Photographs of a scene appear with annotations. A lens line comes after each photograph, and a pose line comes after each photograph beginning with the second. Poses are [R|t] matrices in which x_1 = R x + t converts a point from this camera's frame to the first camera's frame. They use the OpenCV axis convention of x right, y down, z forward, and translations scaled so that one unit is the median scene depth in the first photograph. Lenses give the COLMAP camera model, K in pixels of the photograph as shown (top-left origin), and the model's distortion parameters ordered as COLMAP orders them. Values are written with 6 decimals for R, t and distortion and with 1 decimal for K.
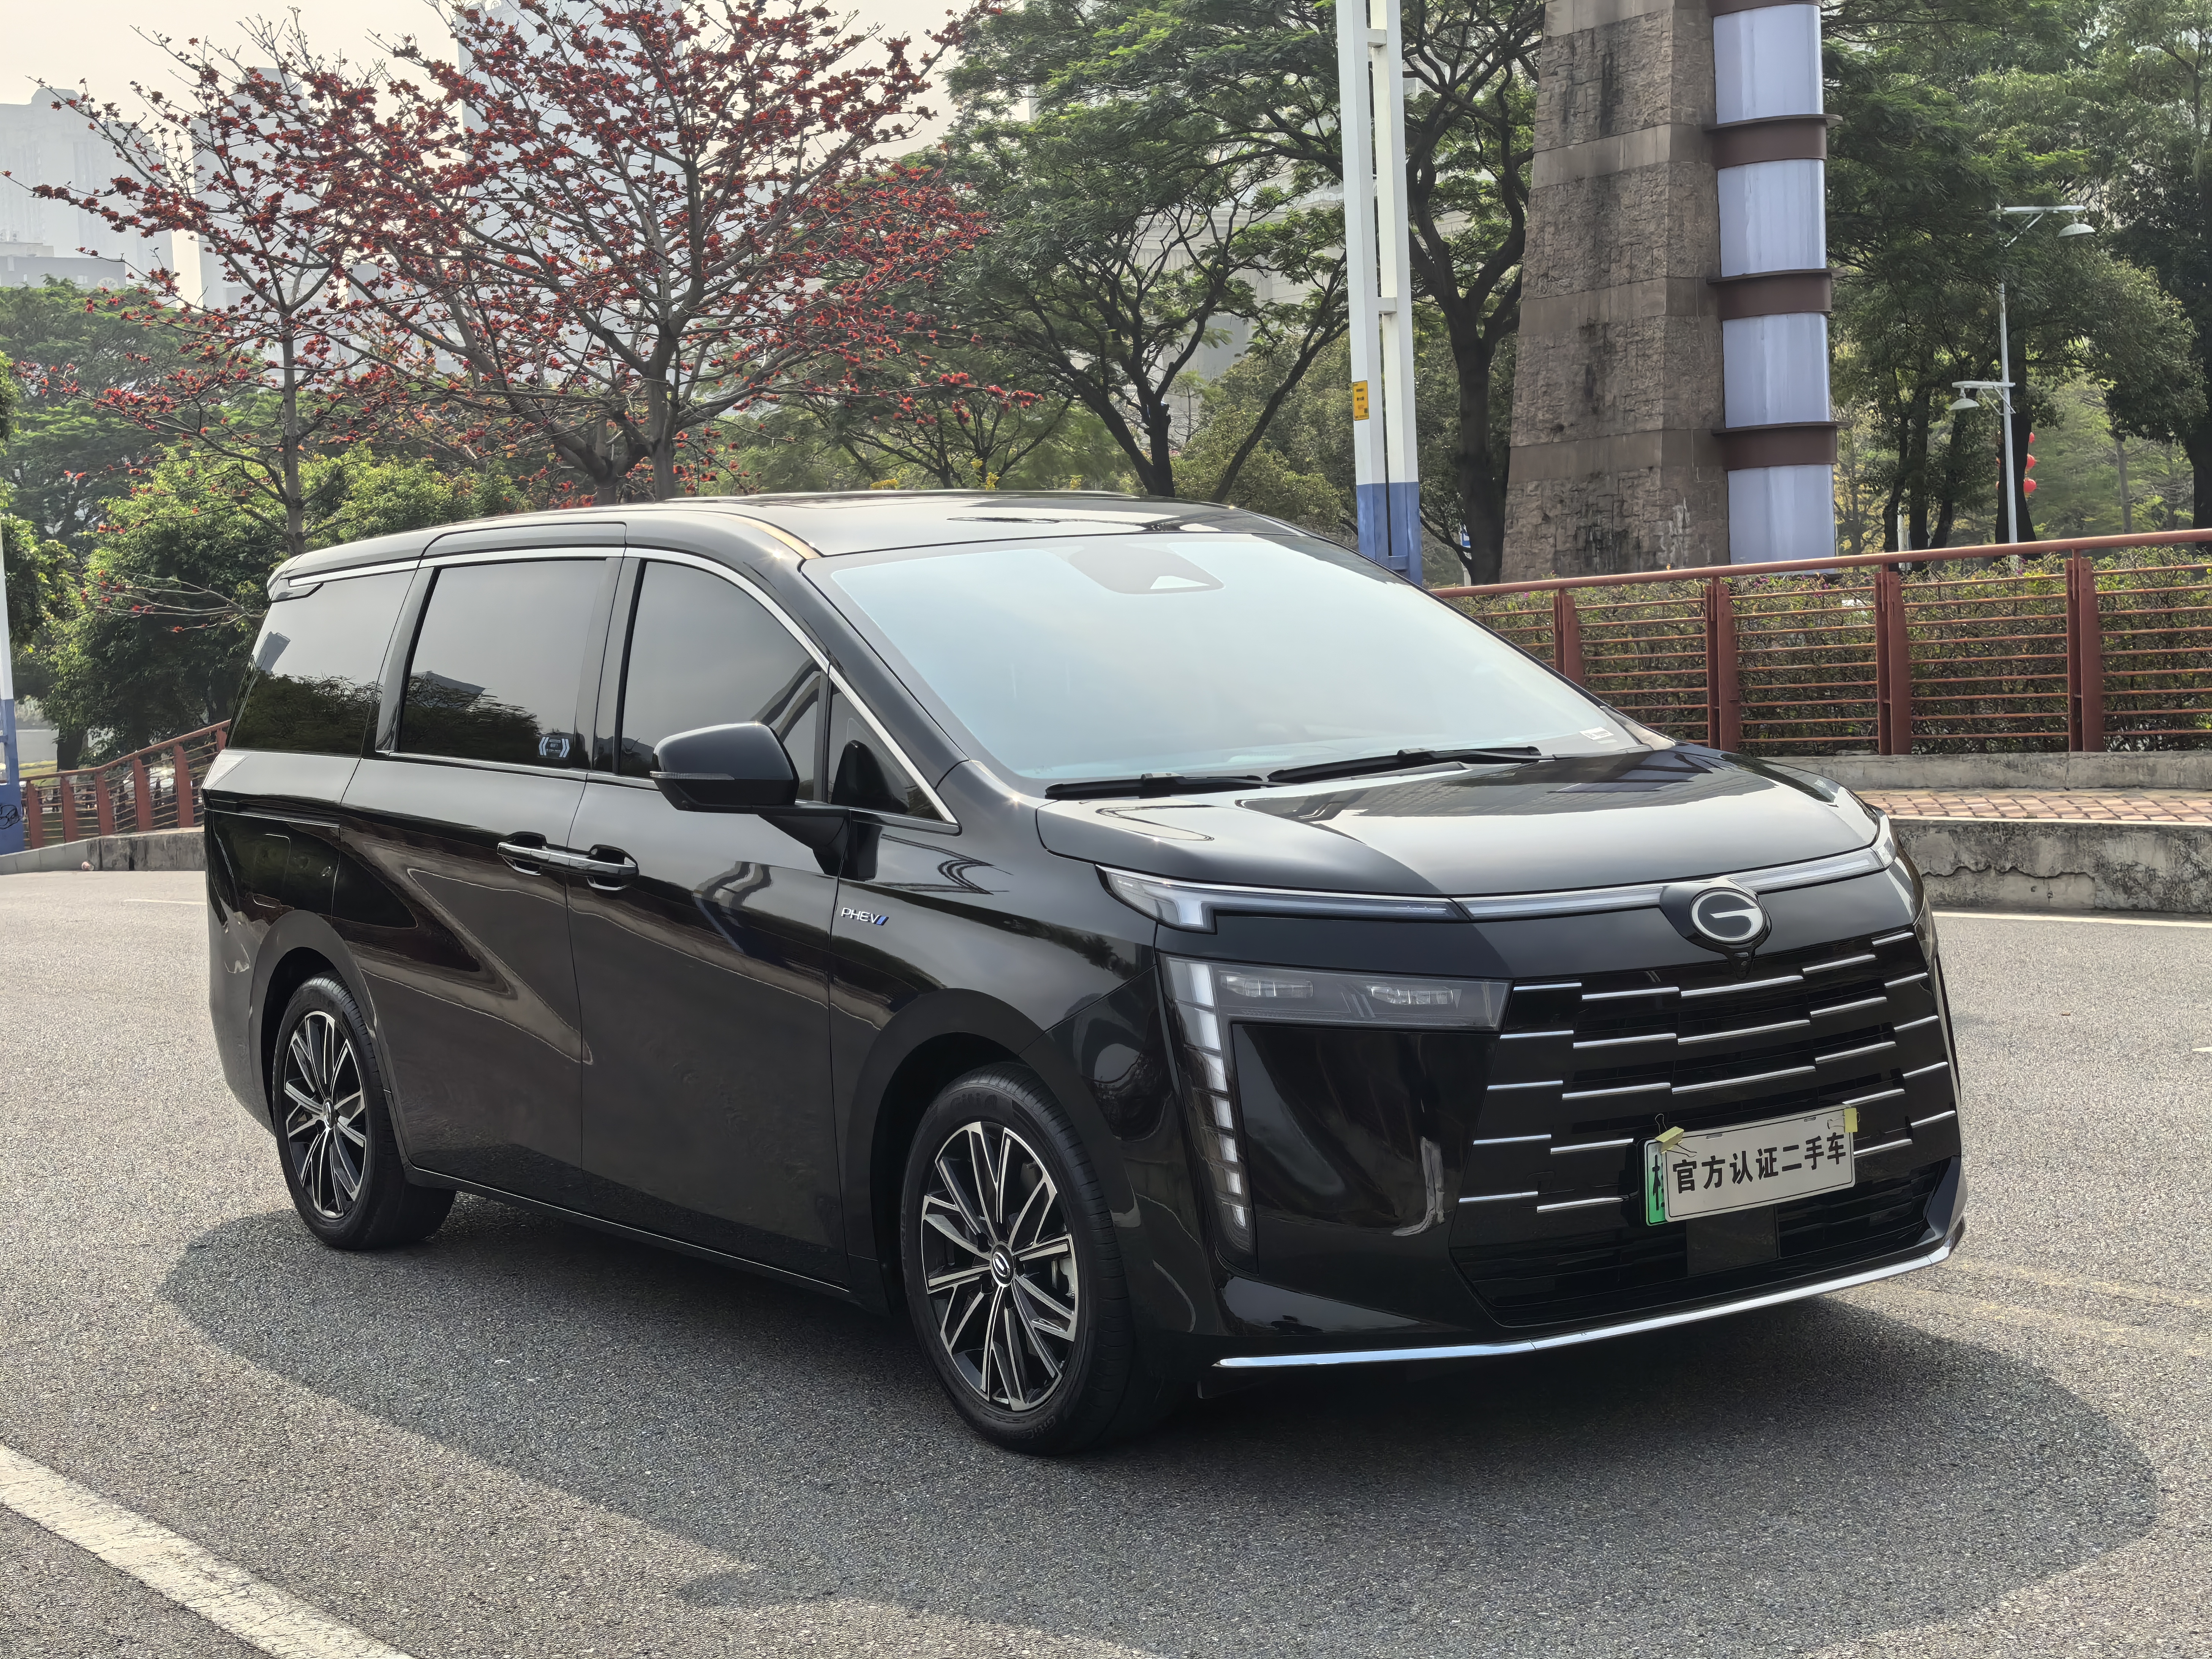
lens RADIAL K [[3514.5, 0, 1132.1], [0, 3514.5, 828.3], [0, 0, 1]] dist [0.325874, -1.201393]
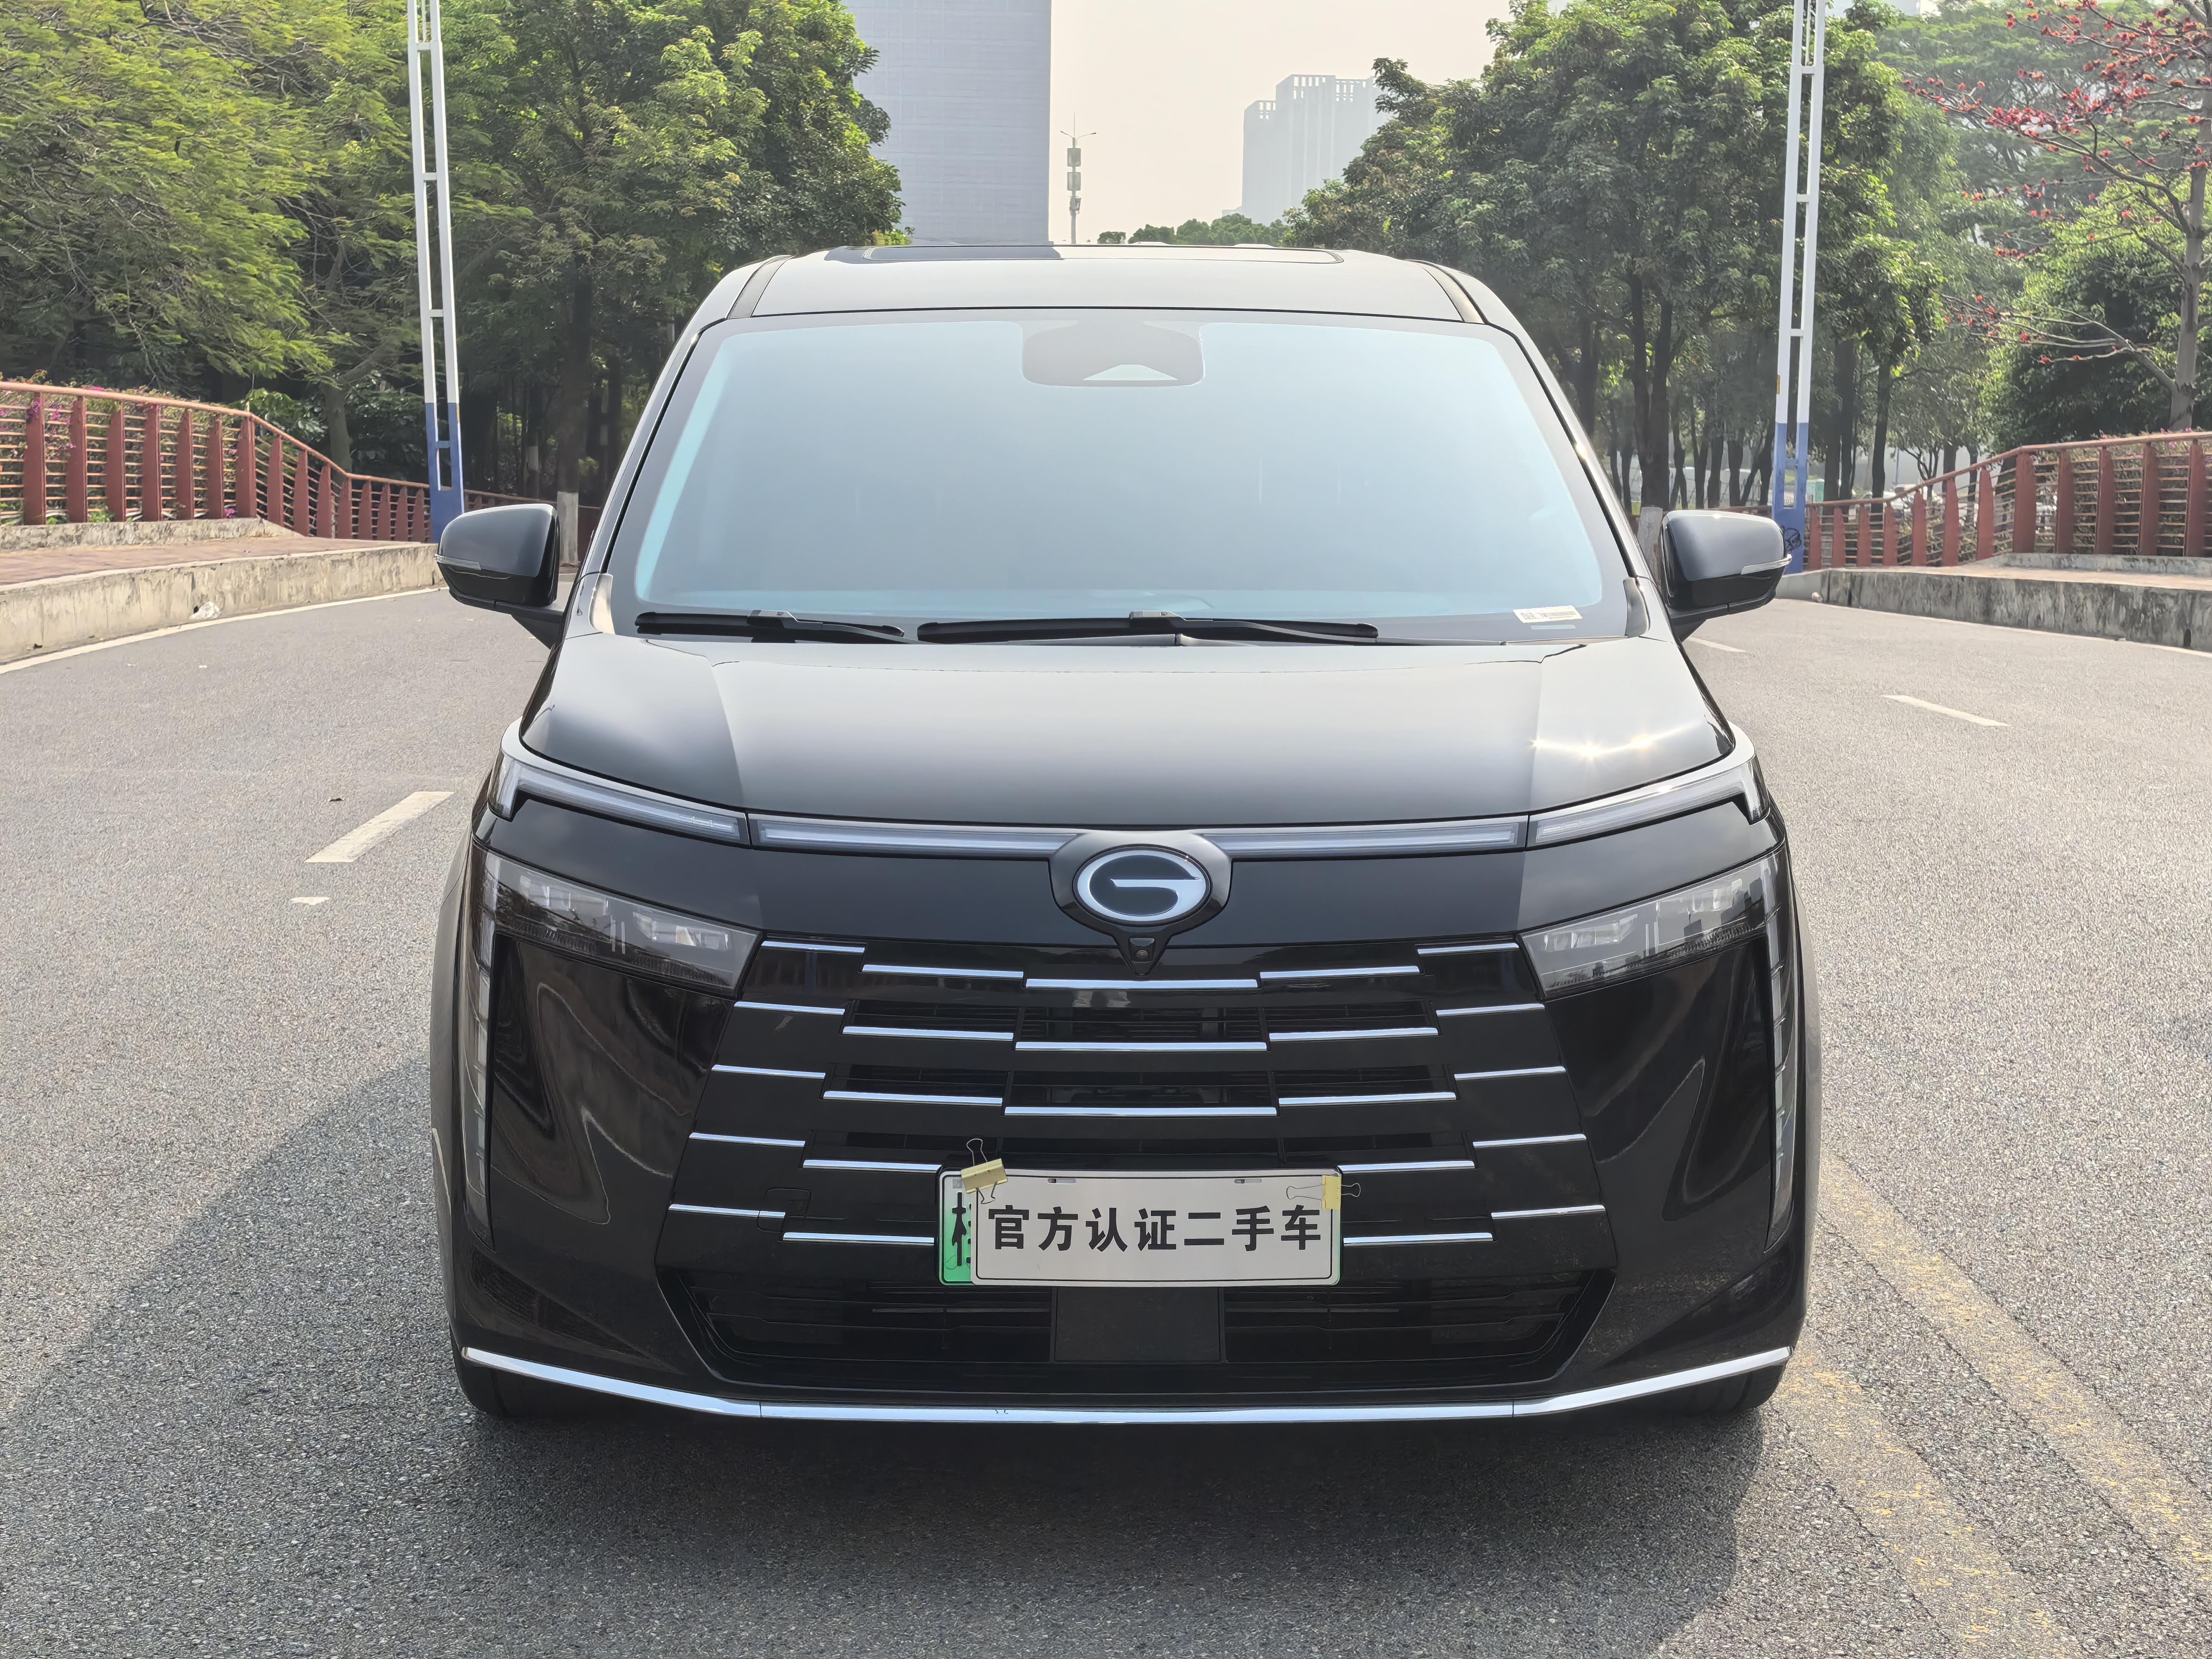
lens RADIAL K [[3514.5, 0, 1132.1], [0, 3514.5, 828.3], [0, 0, 1]] dist [0.325874, -1.201393]
pose [[0.830411, 0.131079, -0.541513, 0.551667], [-0.089388, 0.990685, 0.102730, -0.060213], [0.549934, -0.036903, 0.834392, 0.398895]]
